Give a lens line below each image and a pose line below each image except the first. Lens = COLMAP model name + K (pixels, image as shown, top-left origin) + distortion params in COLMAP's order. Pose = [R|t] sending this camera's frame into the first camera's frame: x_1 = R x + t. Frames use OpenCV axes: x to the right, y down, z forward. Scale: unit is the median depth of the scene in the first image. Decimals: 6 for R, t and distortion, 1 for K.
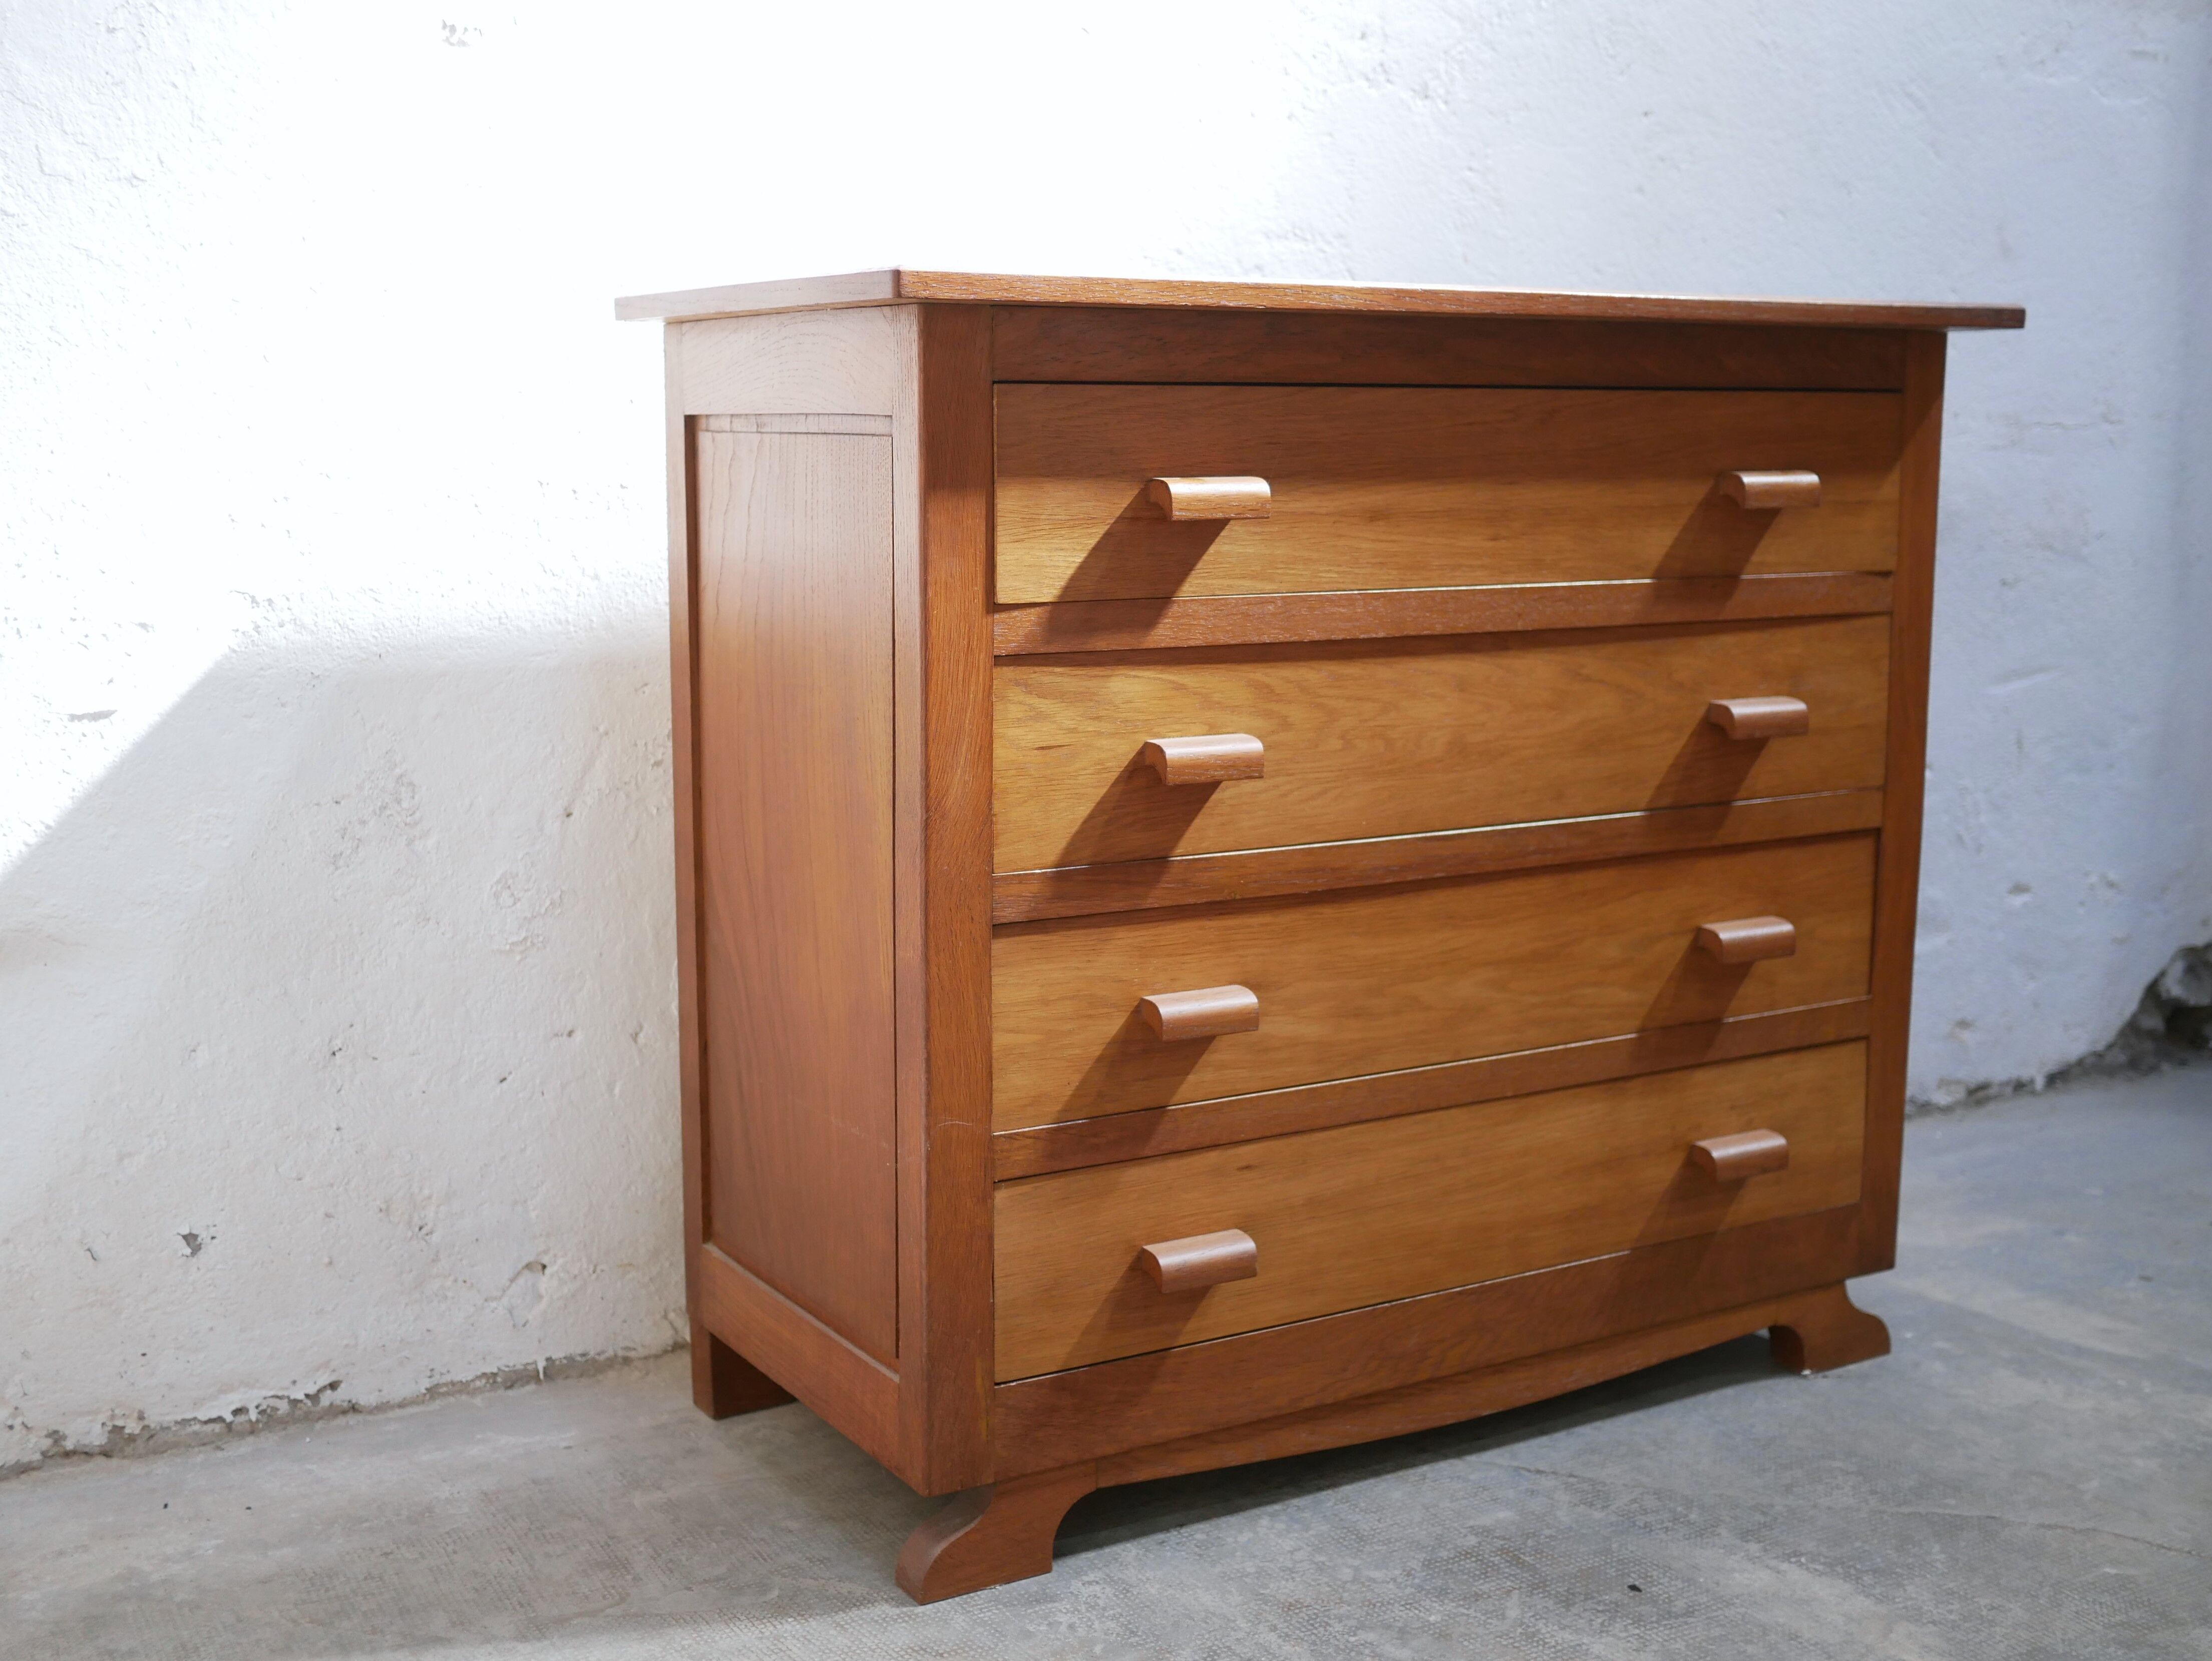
lens RADIAL K [[2579.6, 0, 1078.2], [0, 2579.6, 821.9], [0, 0, 1]] dist [-0.021394, 0.000000]
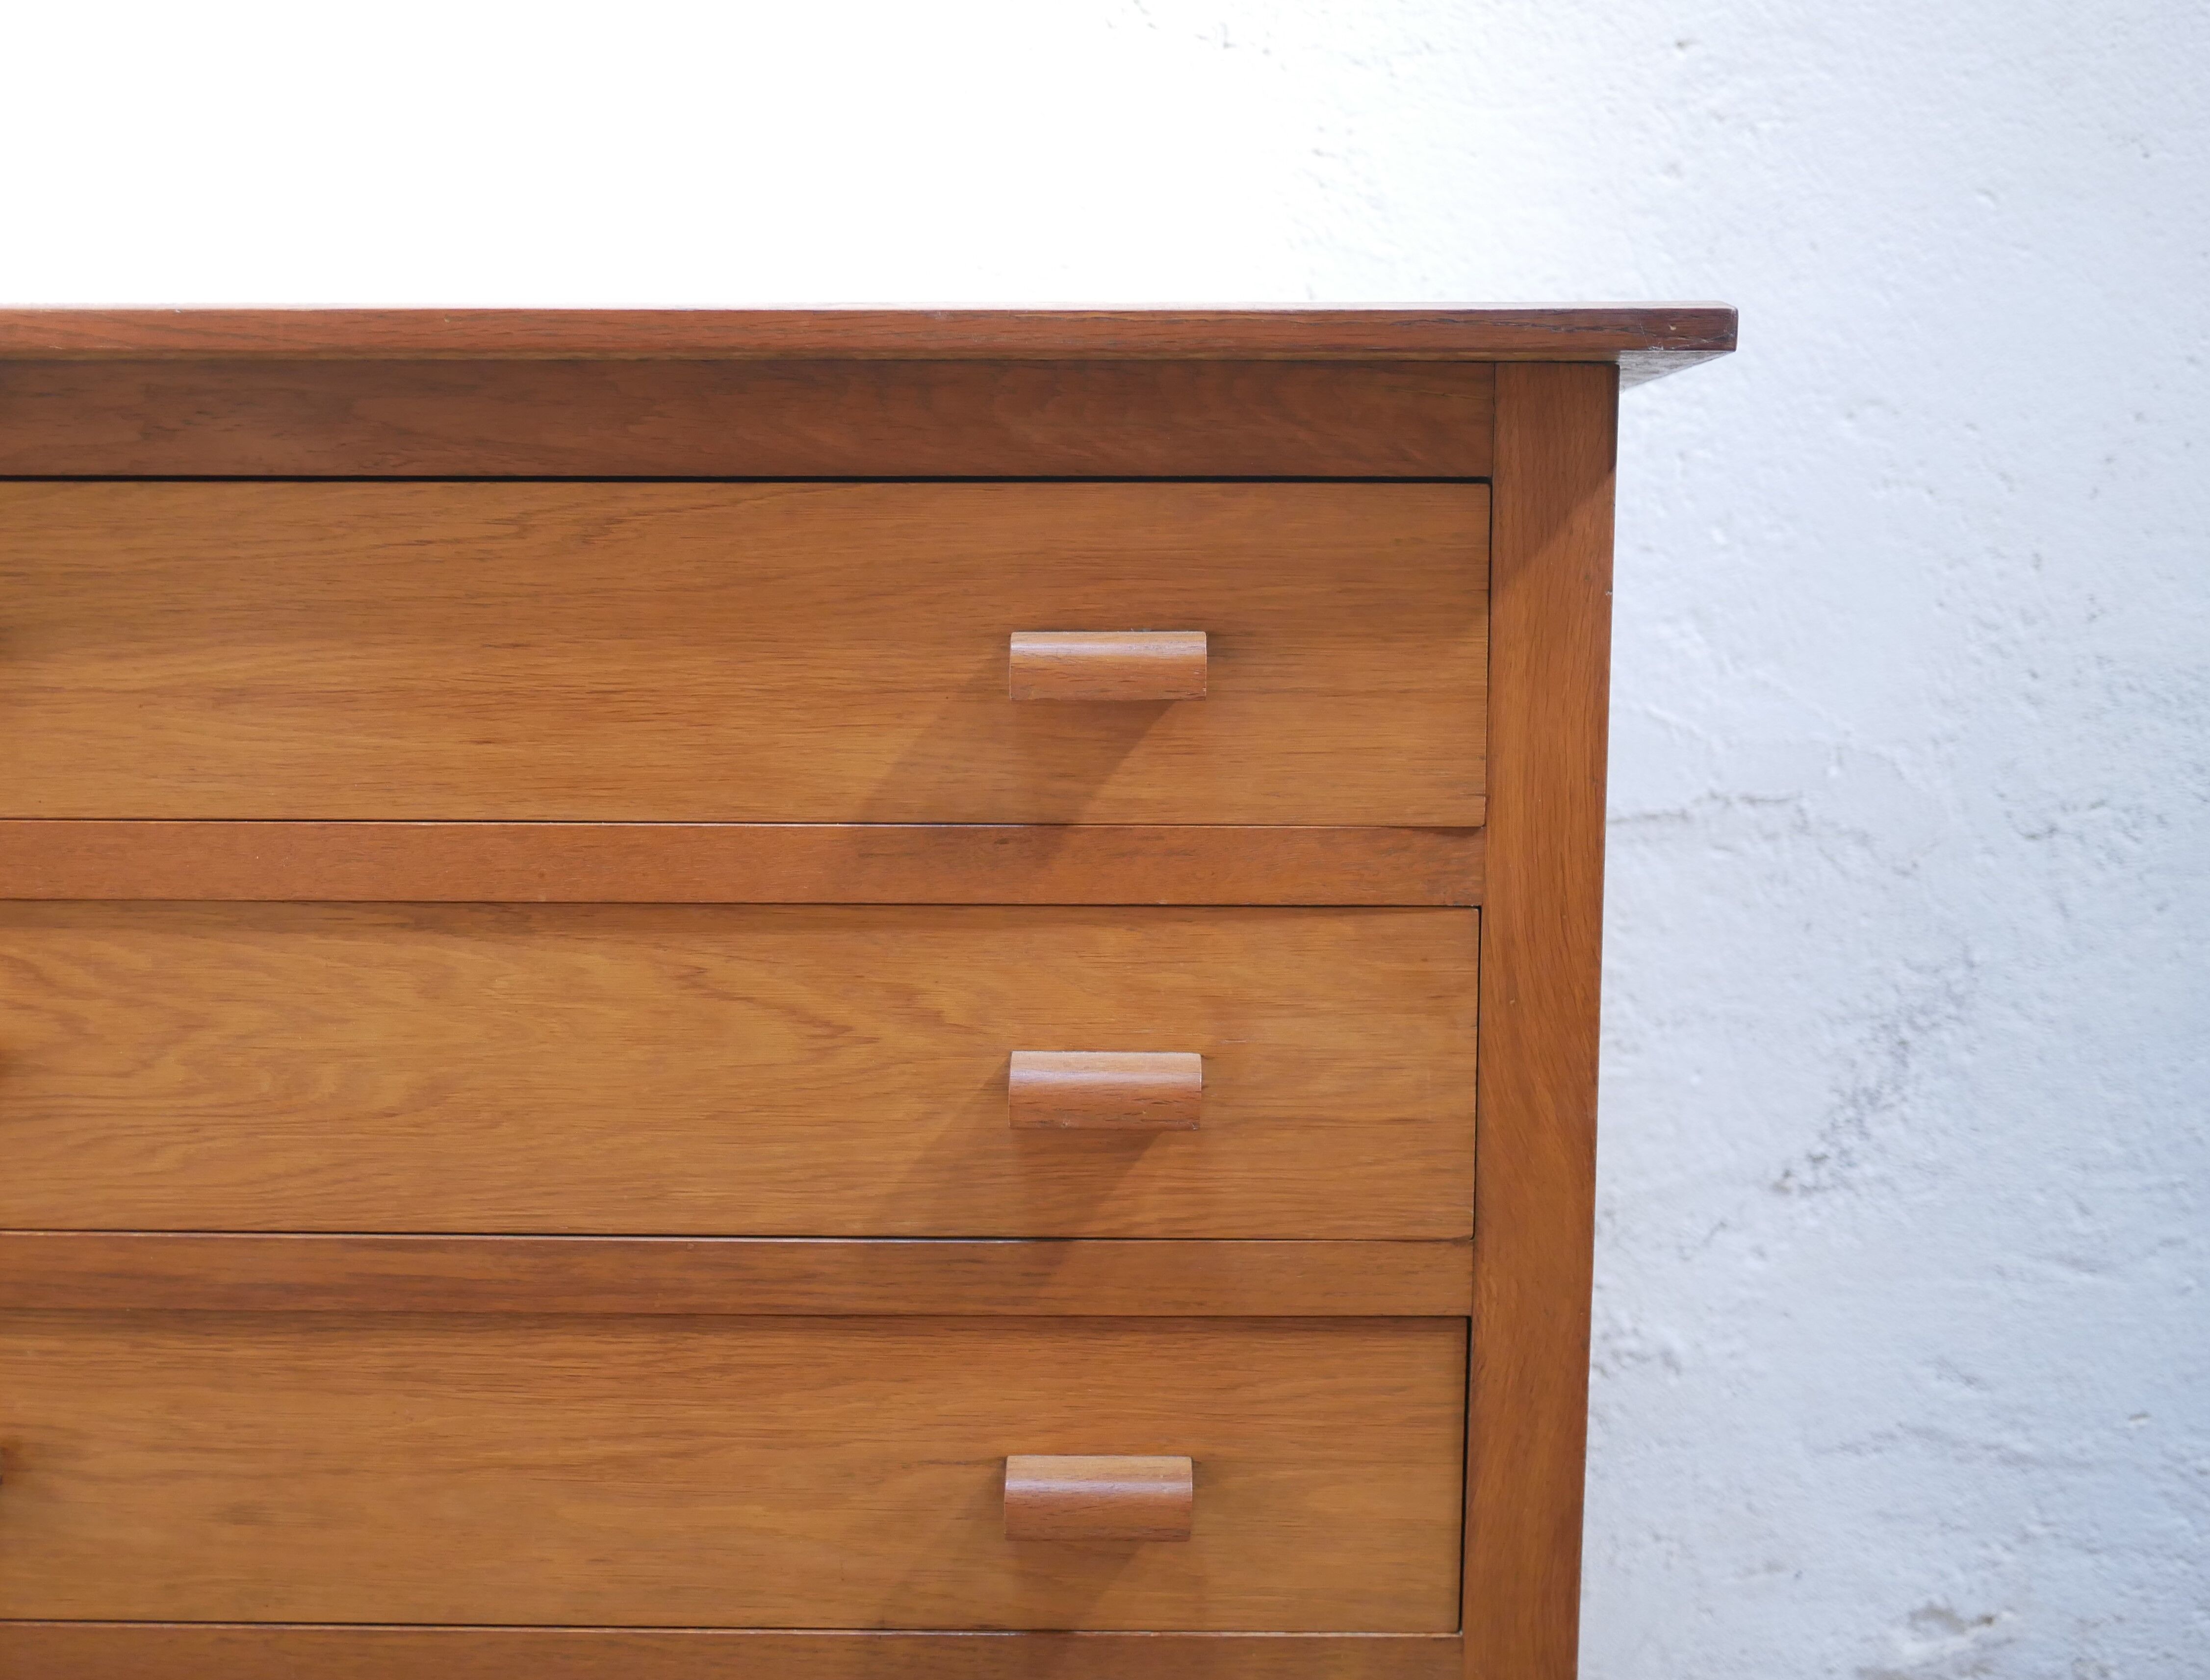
lens RADIAL K [[2532.2, 0, 1076.3], [0, 2532.2, 833.6], [0, 0, 1]] dist [-0.016550, 0.000000]
pose [[0.855962, 0.056266, -0.513969, 0.534472], [-0.080913, 0.996391, -0.025673, -0.080504], [0.510669, 0.063561, 0.857425, 0.549952]]
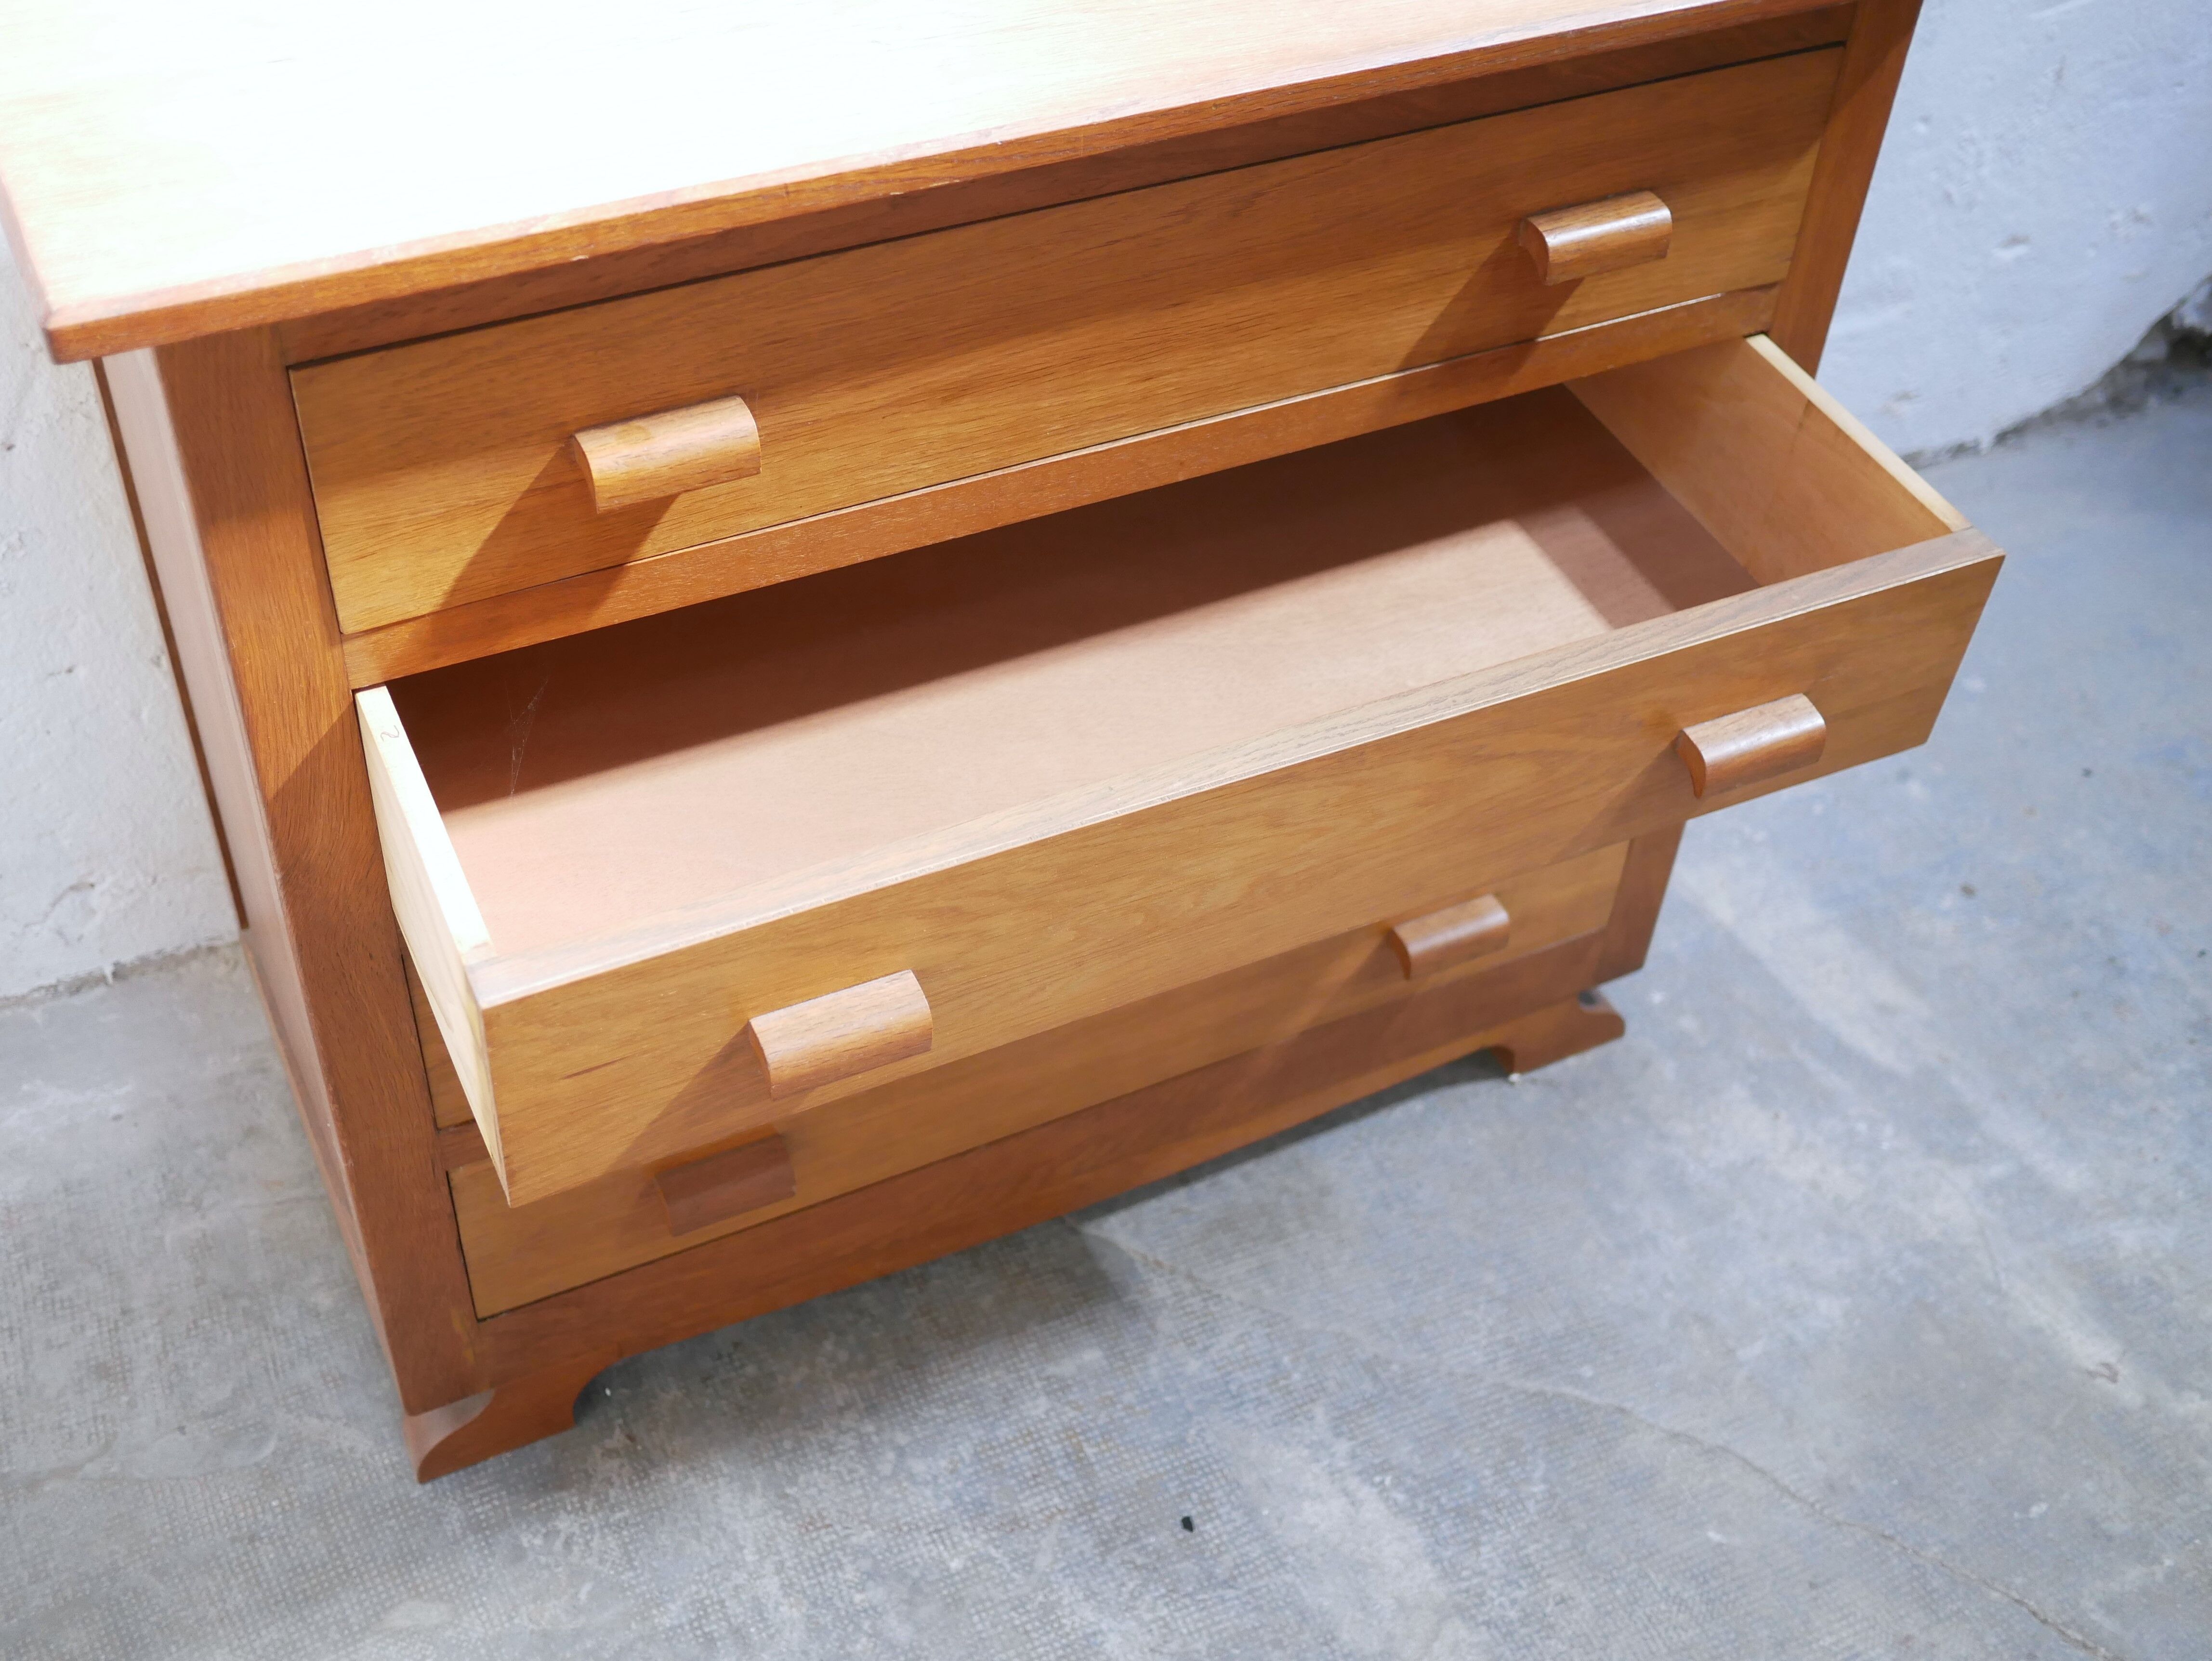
lens RADIAL K [[2495.2, 0, 1093.6], [0, 2495.2, 826.0], [0, 0, 1]] dist [-0.021780, 0.000000]
pose [[0.996704, 0.079133, -0.017843, 0.159042], [-0.055660, 0.827144, 0.559226, -0.364346], [0.059012, -0.556390, 0.828823, 0.351120]]
